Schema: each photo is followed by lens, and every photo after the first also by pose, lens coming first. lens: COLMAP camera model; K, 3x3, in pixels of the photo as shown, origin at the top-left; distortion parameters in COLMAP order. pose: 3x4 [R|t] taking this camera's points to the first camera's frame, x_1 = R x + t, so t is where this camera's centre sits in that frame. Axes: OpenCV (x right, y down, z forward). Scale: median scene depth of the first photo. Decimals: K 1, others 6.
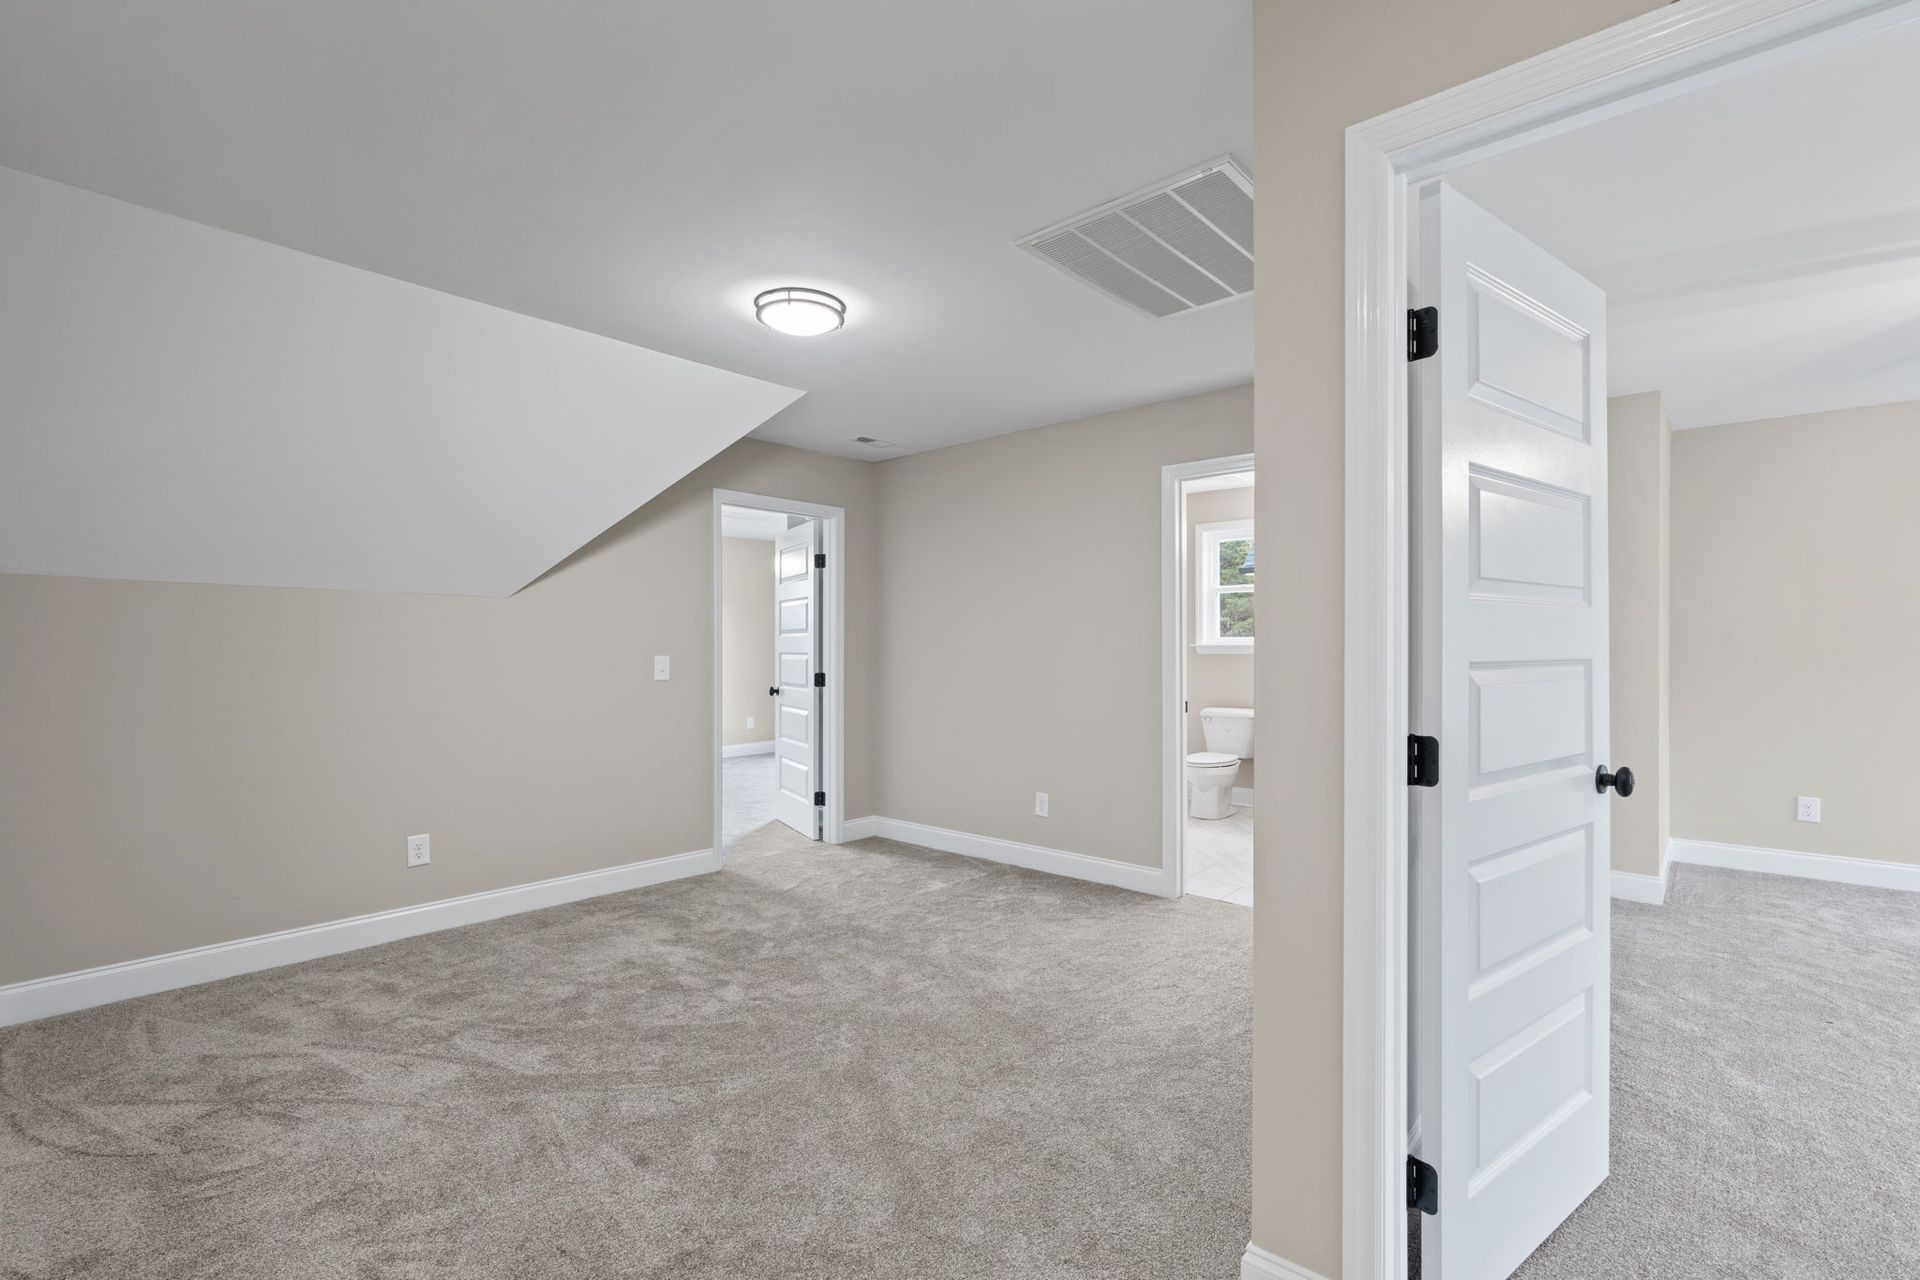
lens RADIAL K [[853.2, 0, 966.2], [0, 853.2, 649.8], [0, 0, 1]] dist [0.000959, -0.000940]
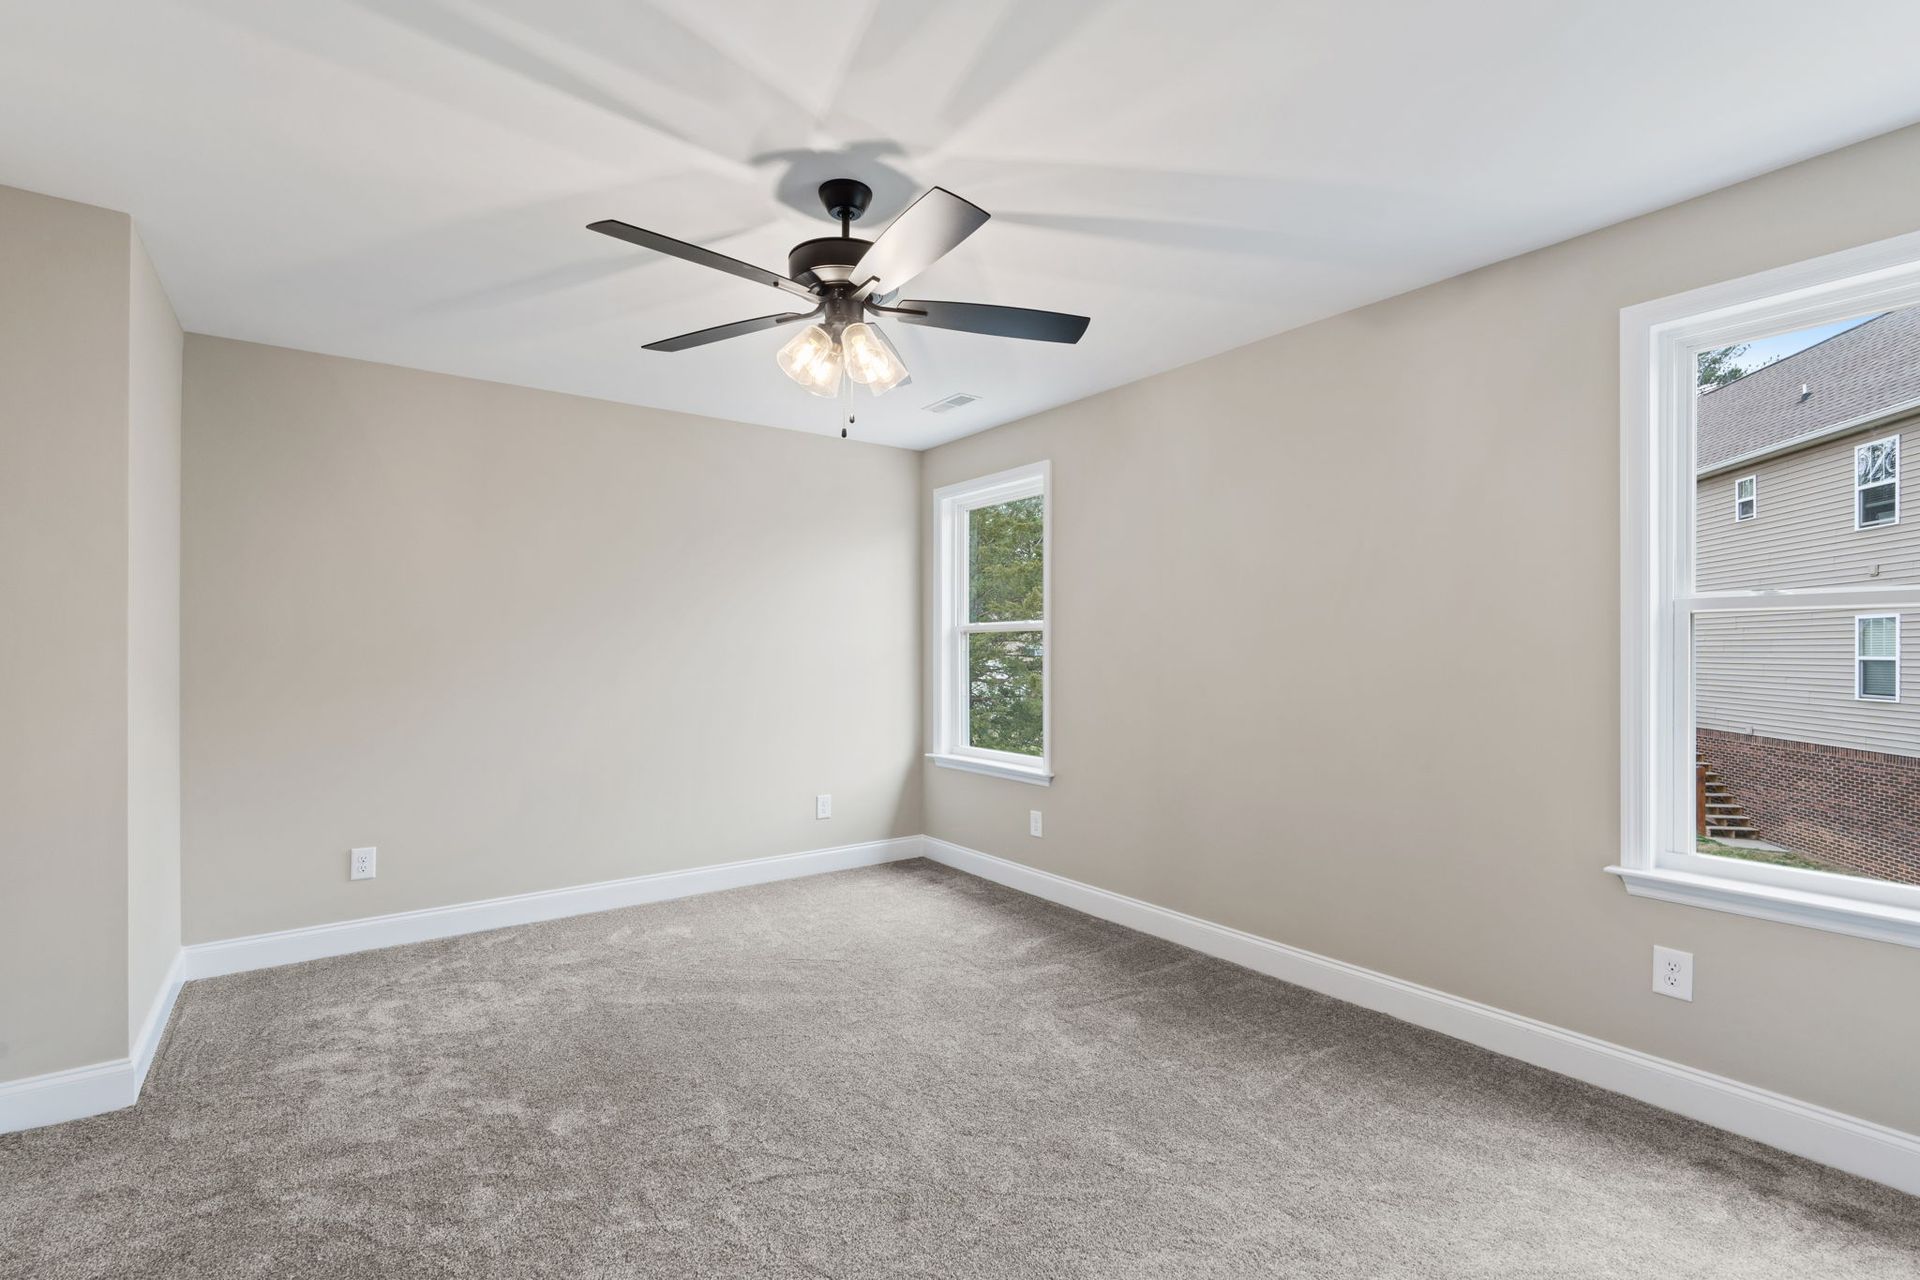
lens RADIAL K [[853.2, 0, 956.8], [0, 853.2, 646.2], [0, 0, 1]] dist [0.000959, -0.000940]
pose [[0.205655, 0.005218, 0.978611, 0.403352], [0.007697, 0.999946, -0.006949, -0.004074], [-0.978594, 0.008962, 0.205604, 0.369252]]
